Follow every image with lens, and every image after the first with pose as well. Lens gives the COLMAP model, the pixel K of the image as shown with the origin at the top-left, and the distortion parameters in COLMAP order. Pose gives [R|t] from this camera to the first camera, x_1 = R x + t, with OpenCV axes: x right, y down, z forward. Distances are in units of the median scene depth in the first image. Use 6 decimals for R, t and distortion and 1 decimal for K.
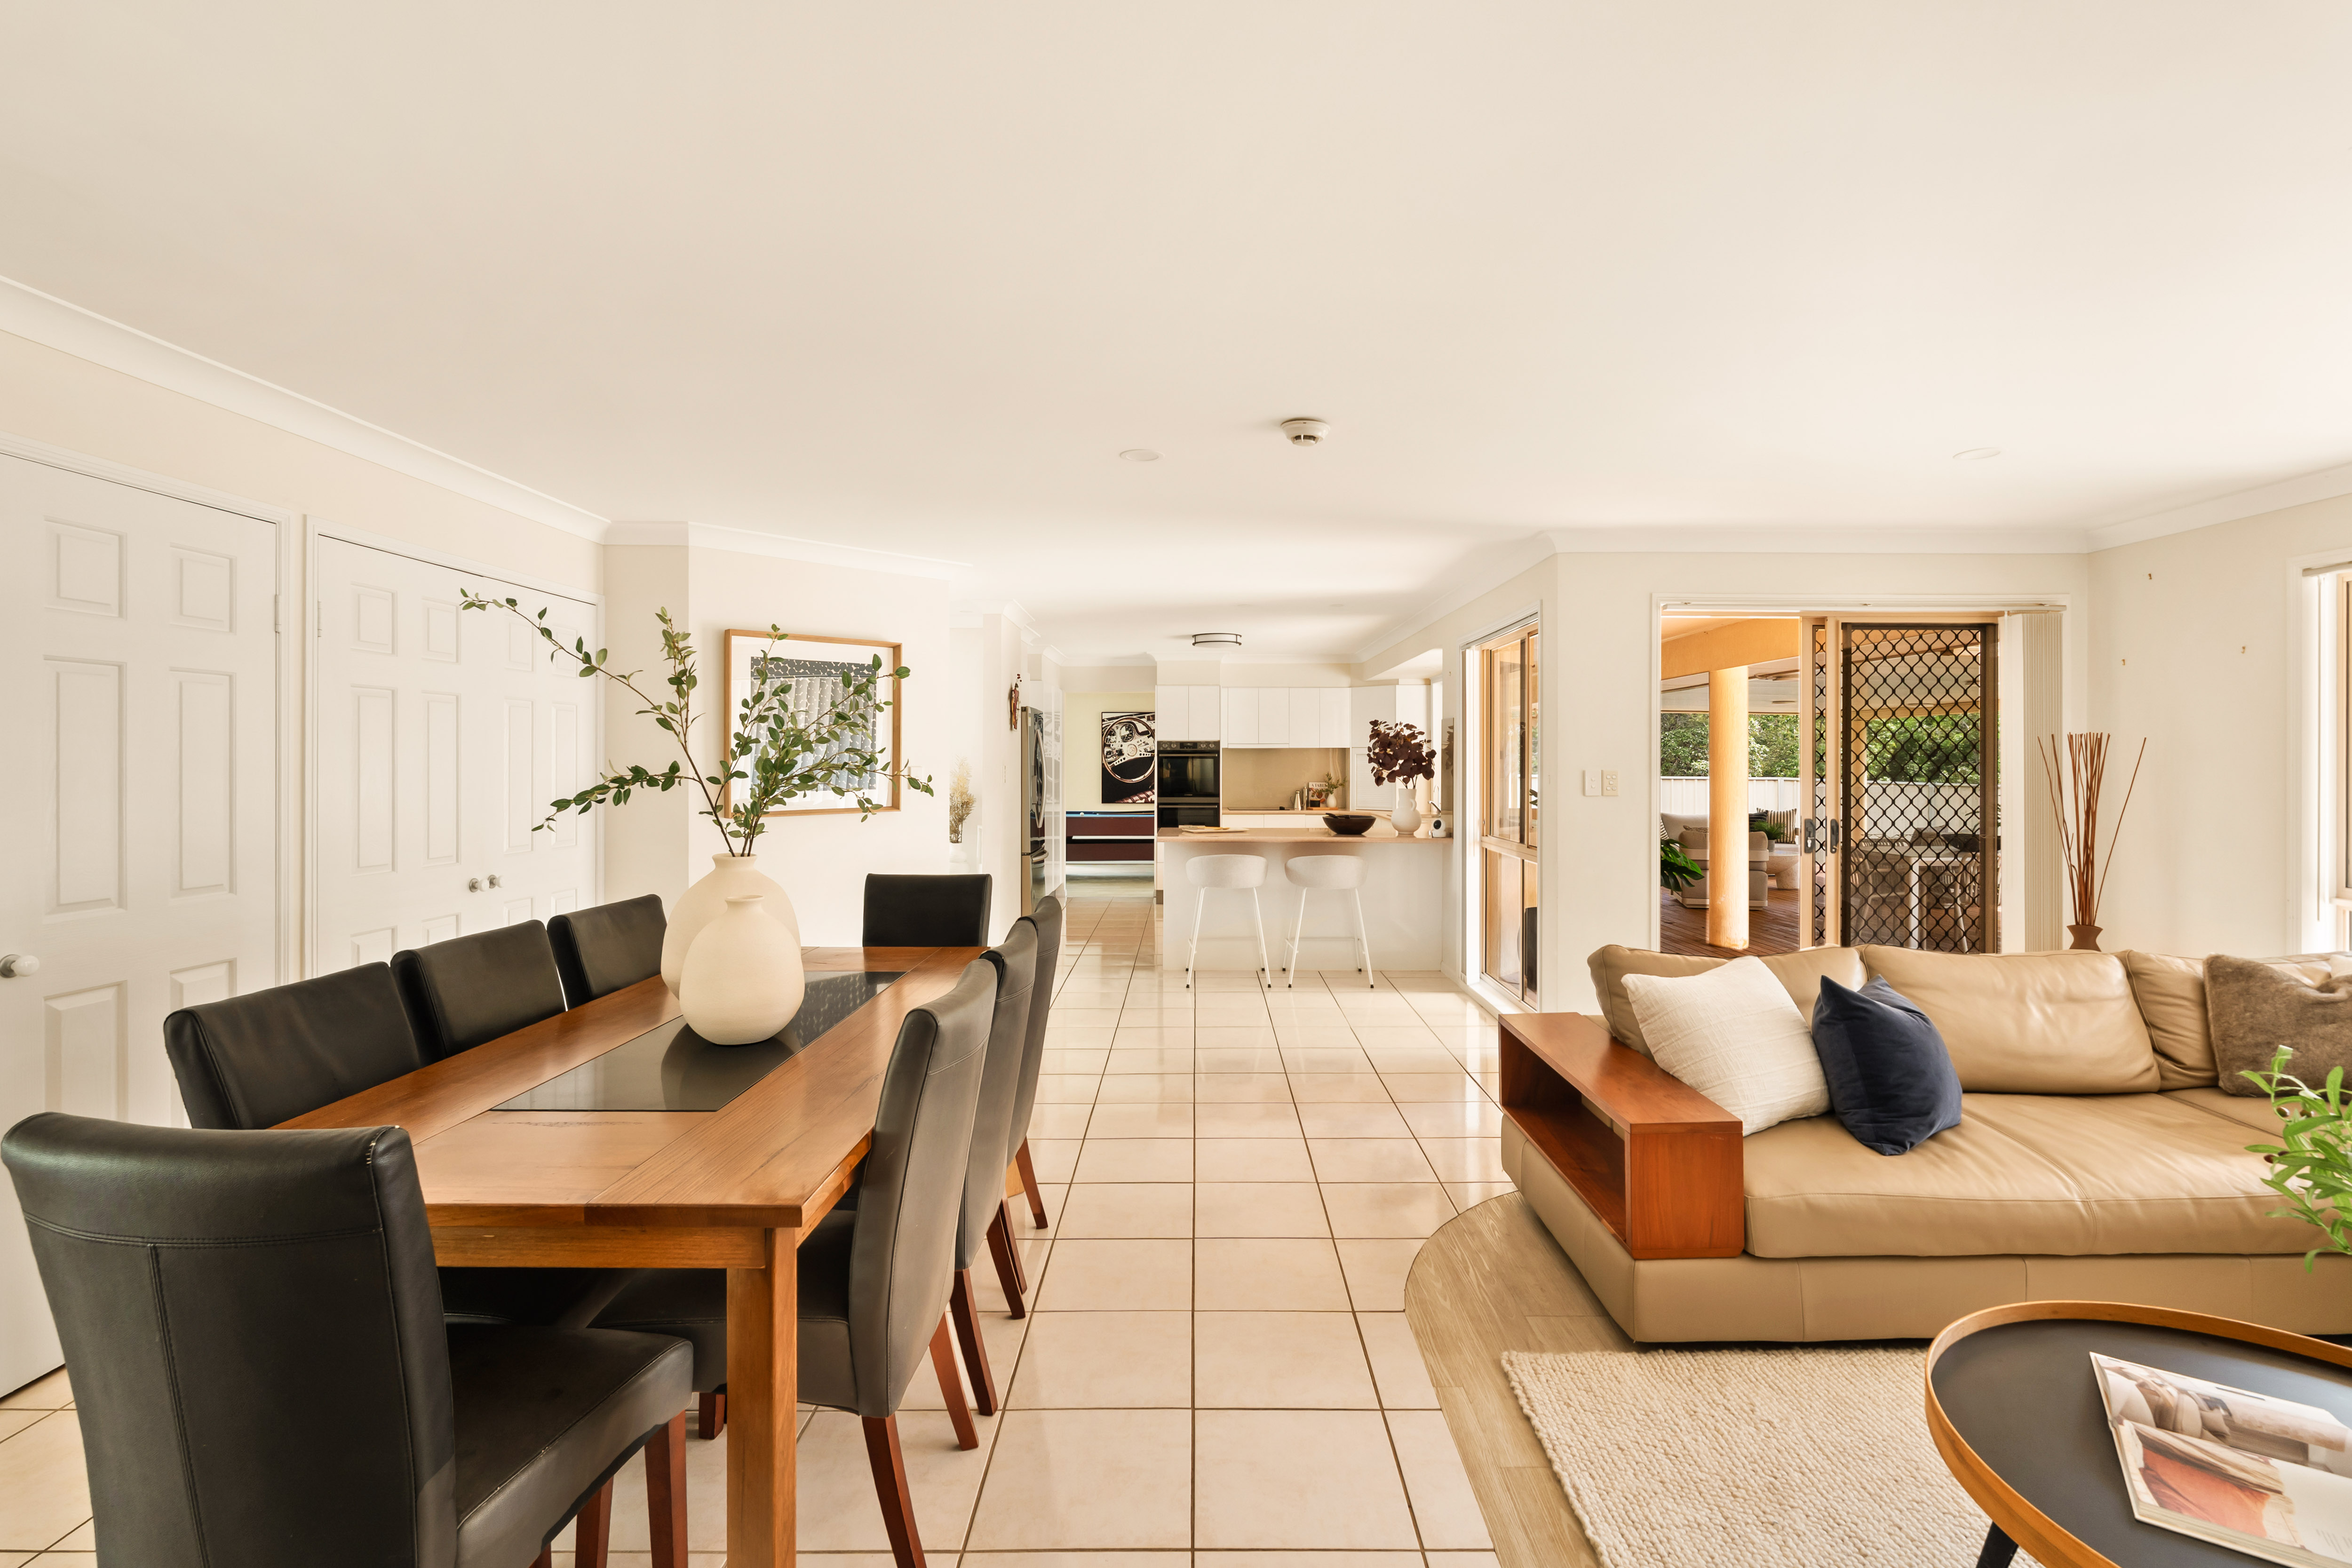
lens RADIAL K [[1048.1, 0, 1182.1], [0, 1048.1, 772.1], [0, 0, 1]] dist [0.001281, 0.000281]
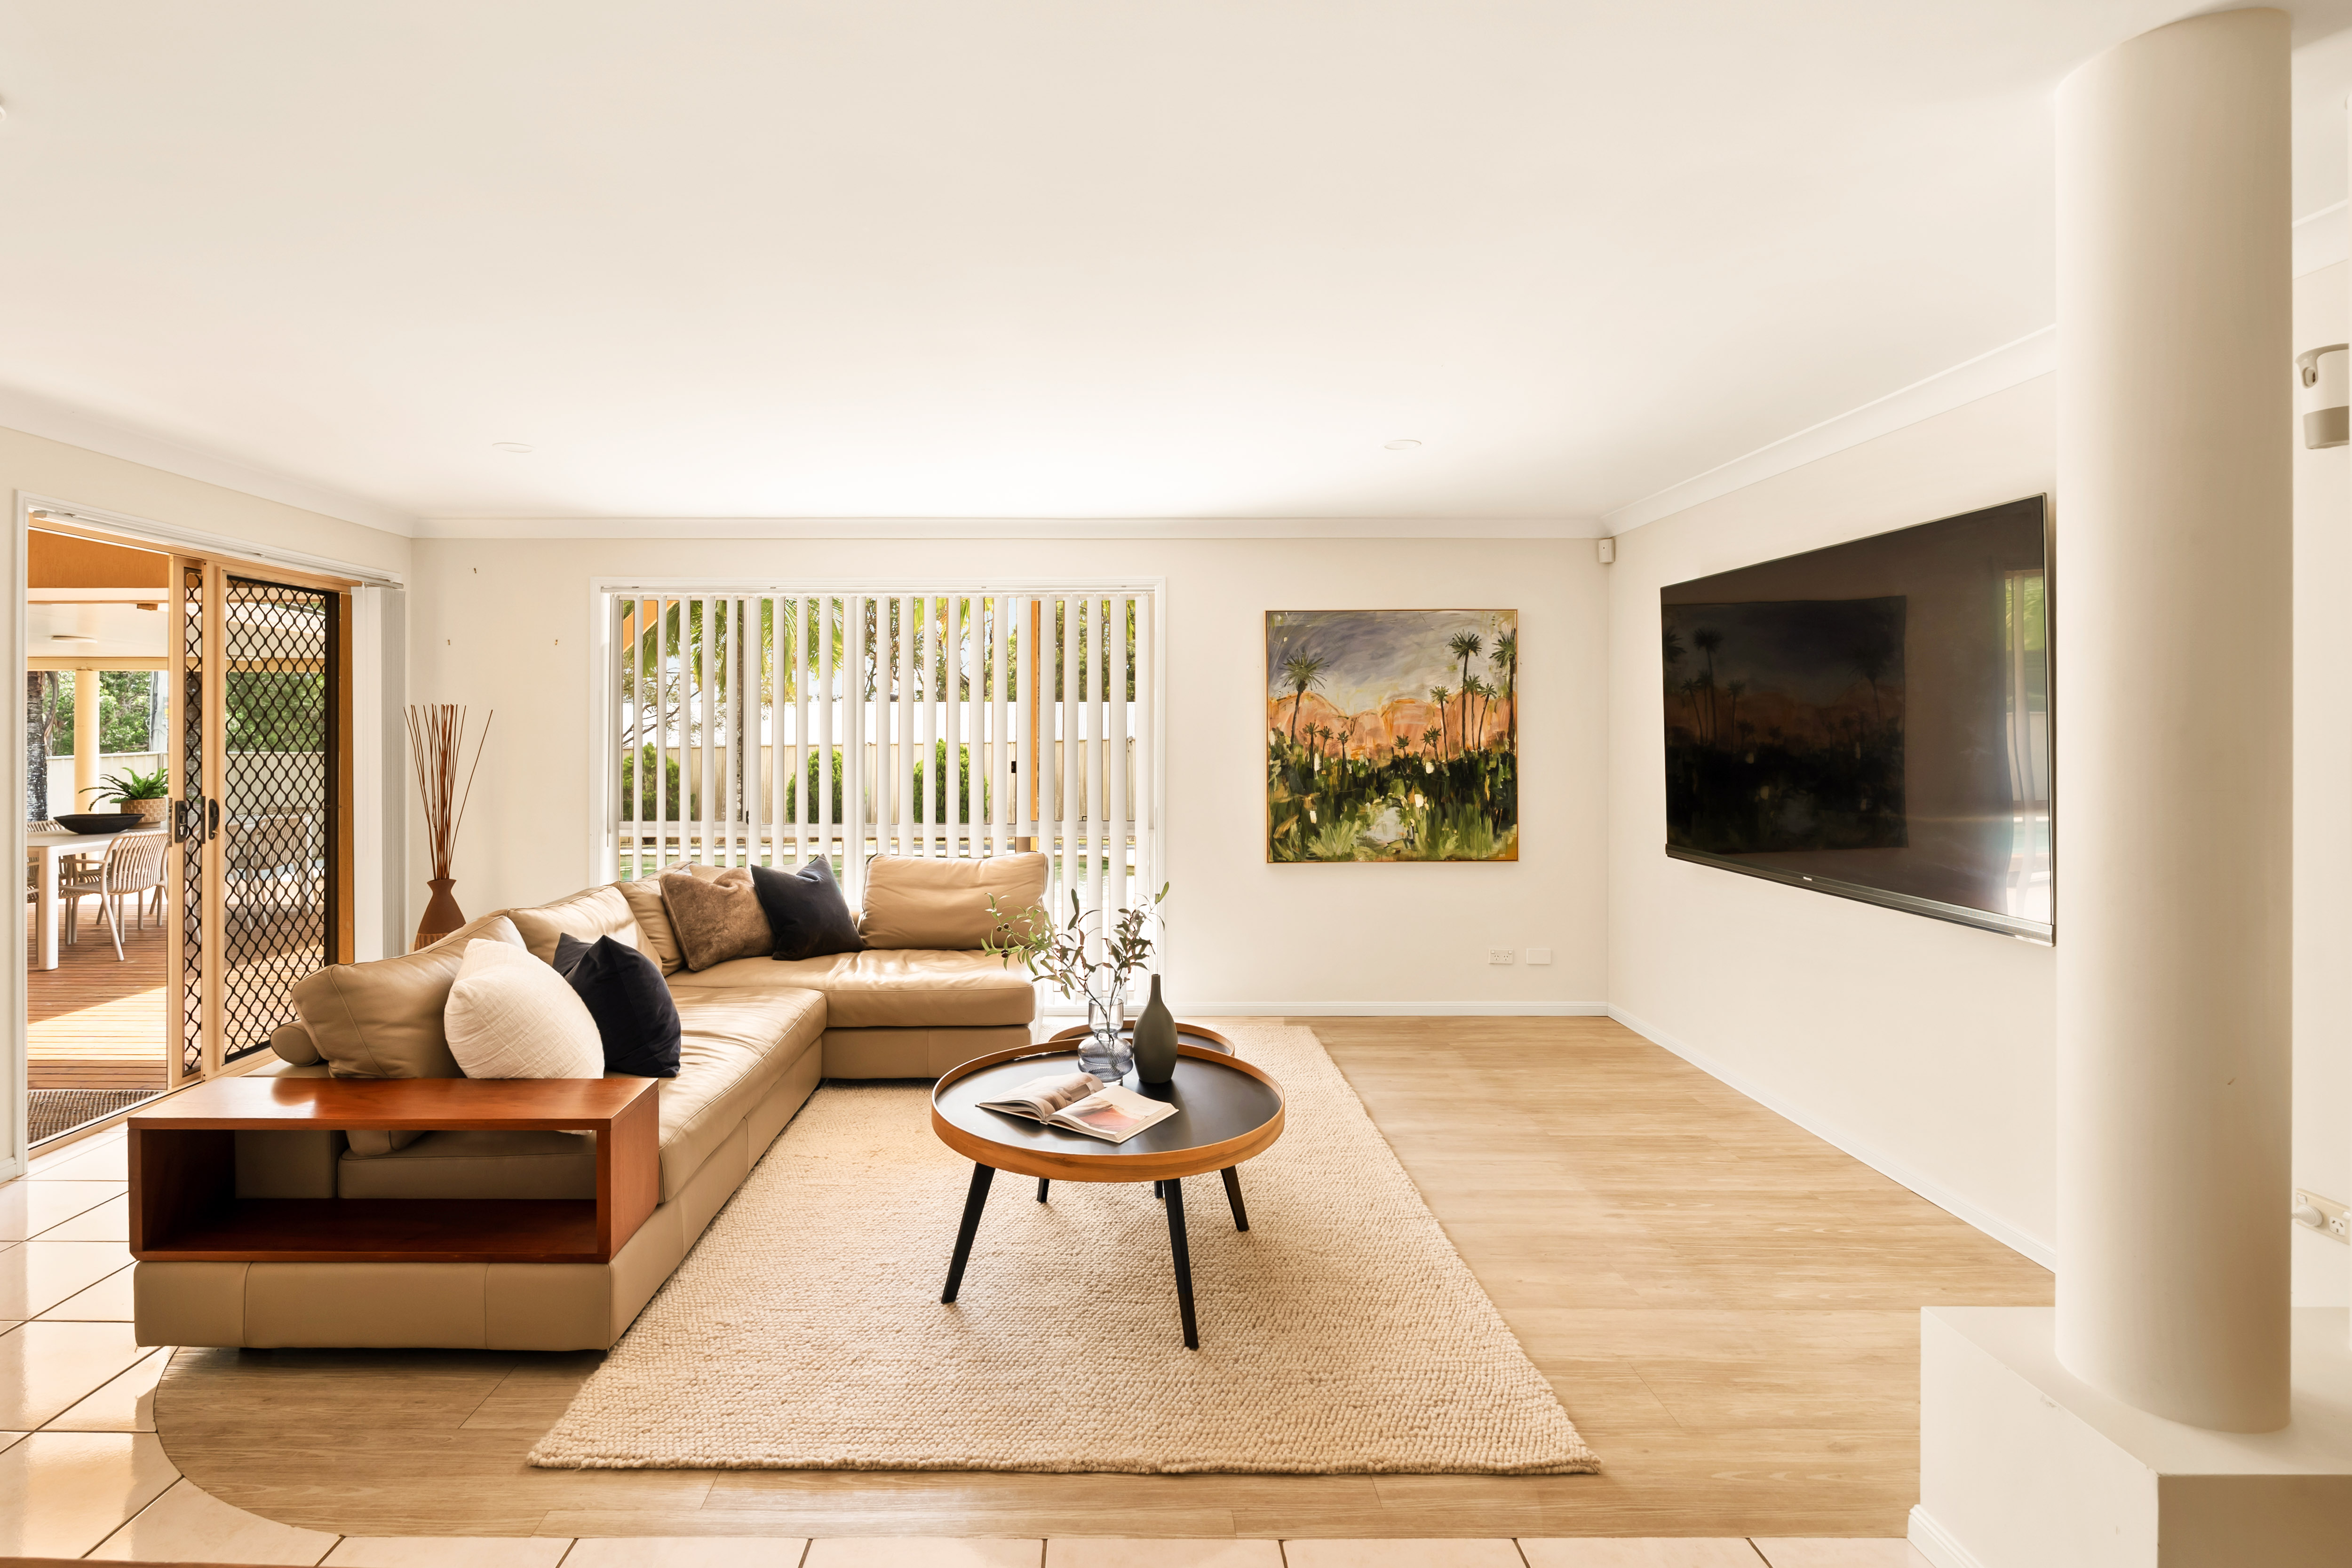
lens RADIAL K [[1122.1, 0, 1109.3], [0, 1122.1, 730.8], [0, 0, 1]] dist [-0.005486, -0.000785]
pose [[-0.012254, -0.002257, 0.999922, -0.486464], [0.008398, 0.999962, 0.002360, -0.010262], [-0.999890, 0.008426, -0.012235, 0.468966]]
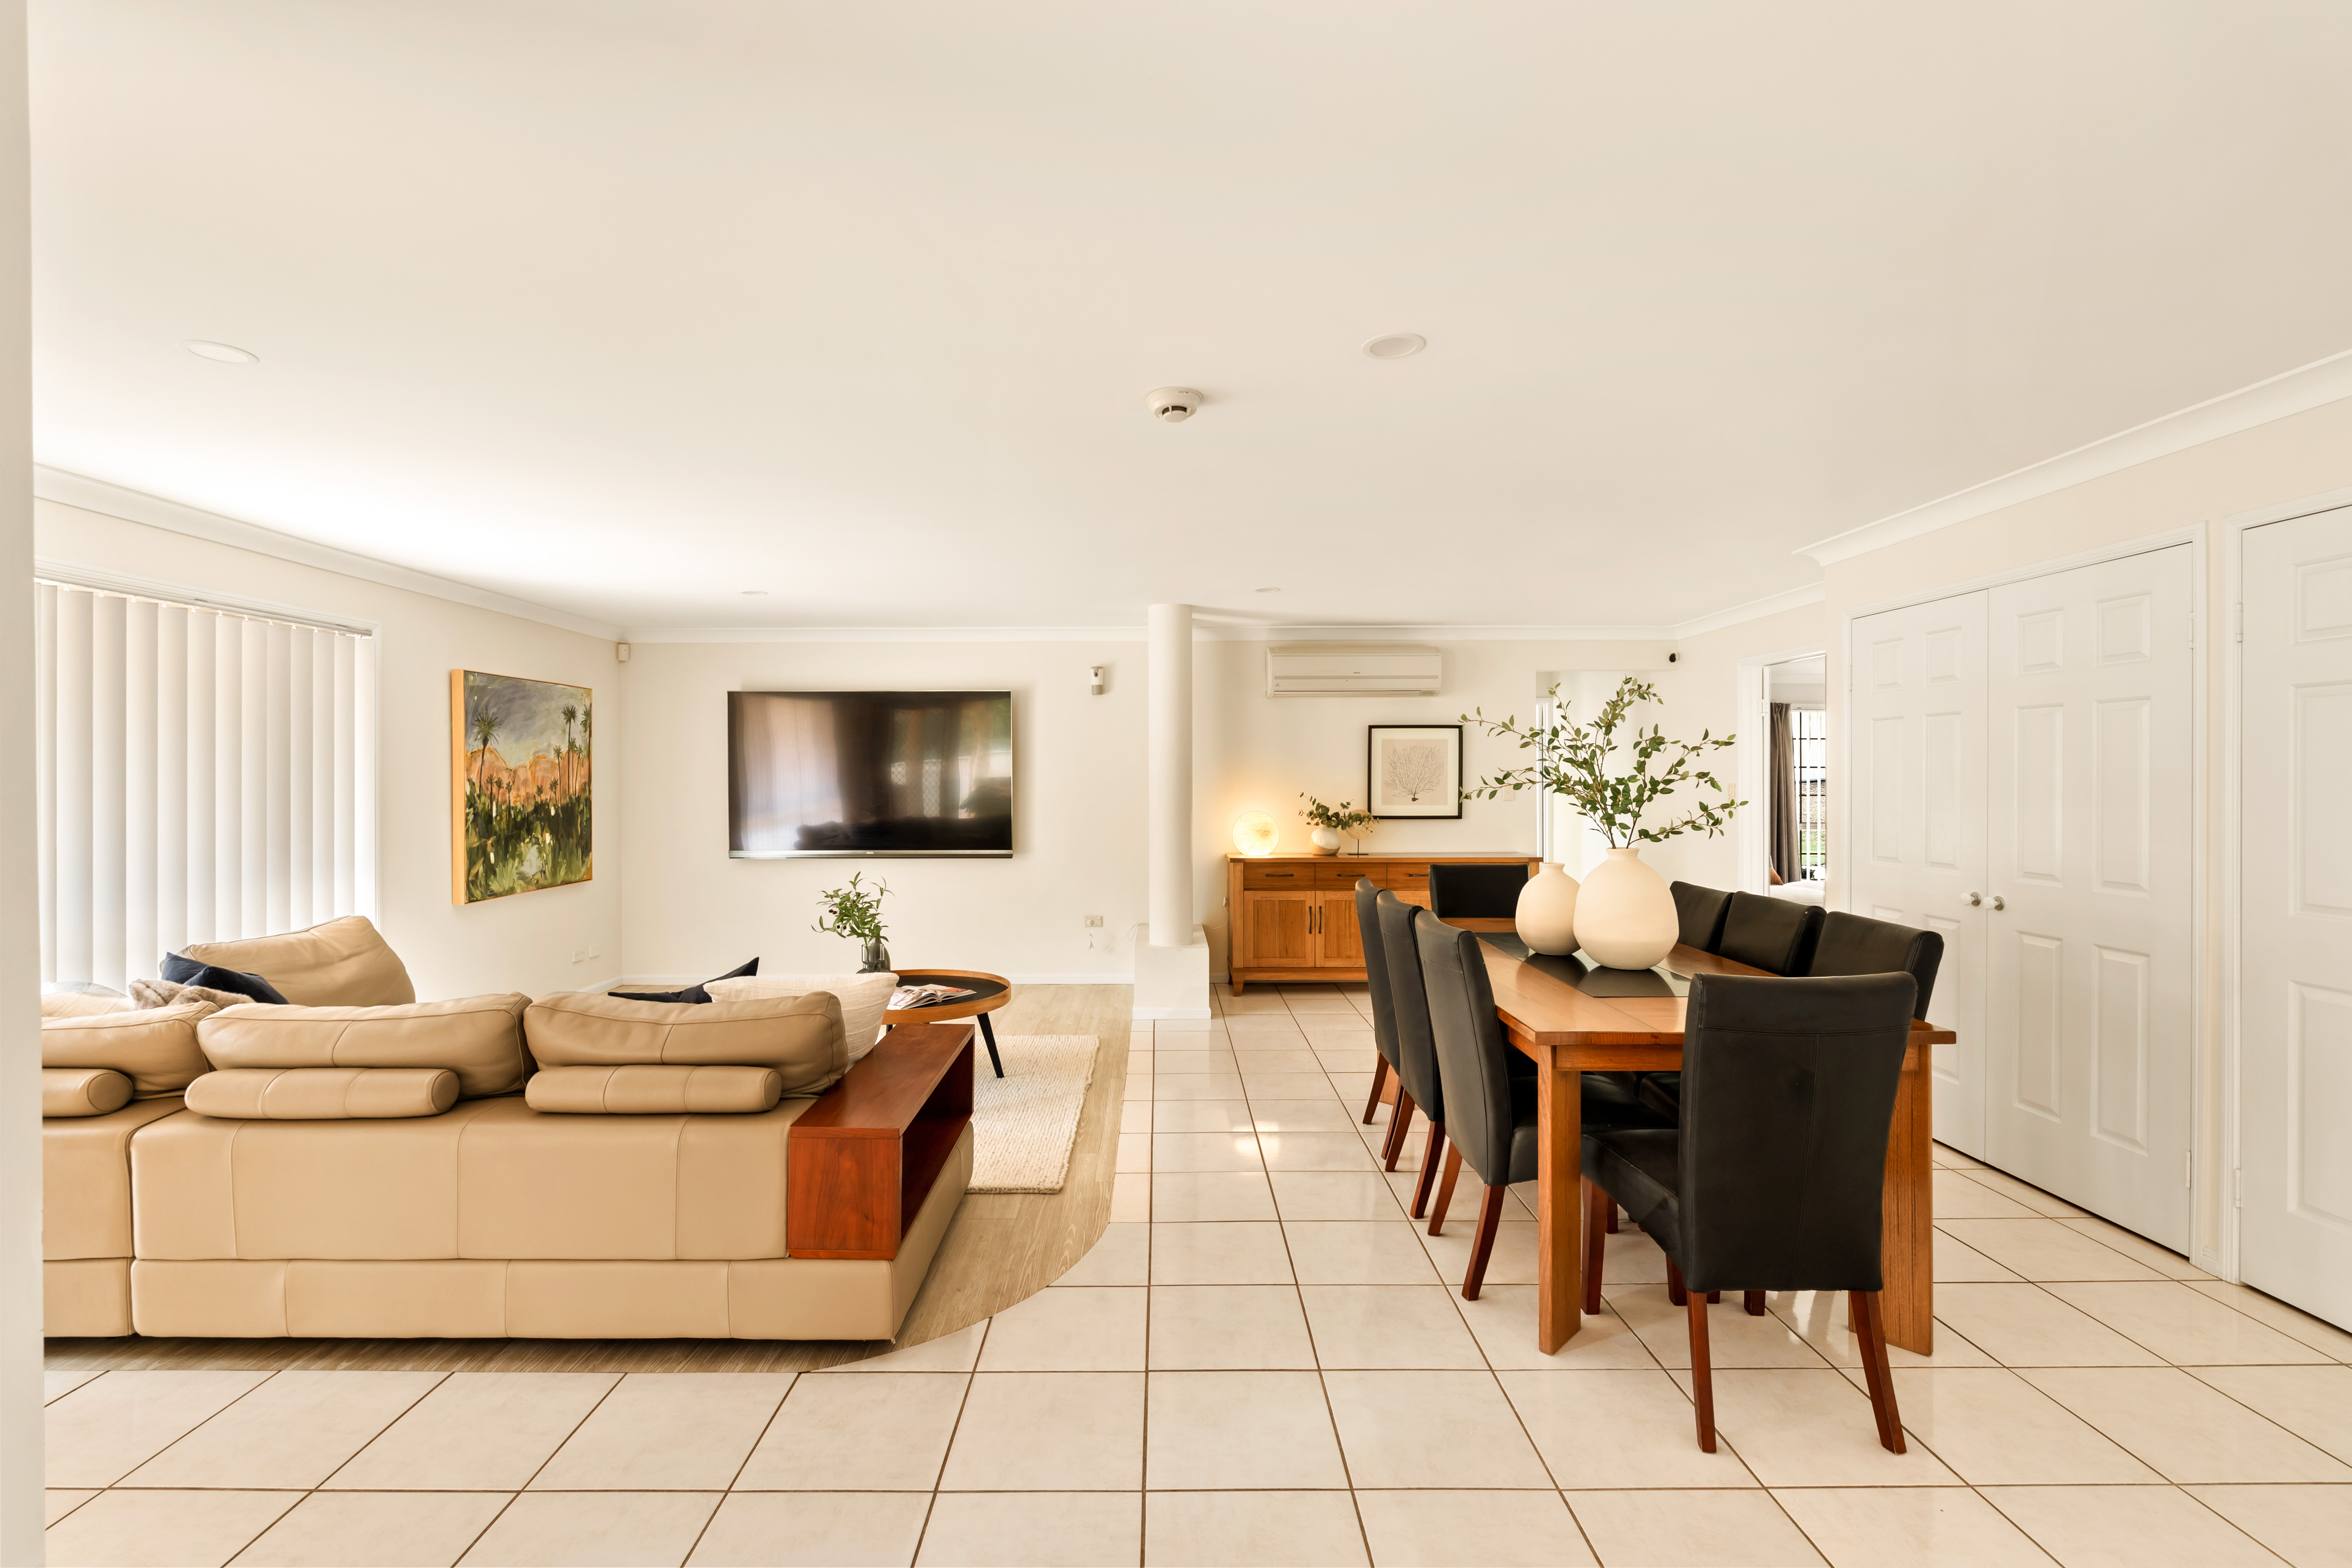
lens RADIAL K [[1048.1, 0, 1173.5], [0, 1048.1, 777.8], [0, 0, 1]] dist [0.001281, 0.000281]
pose [[-0.999480, -0.000902, -0.032229, 0.163705], [-0.001140, 0.999972, 0.007350, -0.025182], [0.032221, 0.007383, -0.999454, 2.093232]]
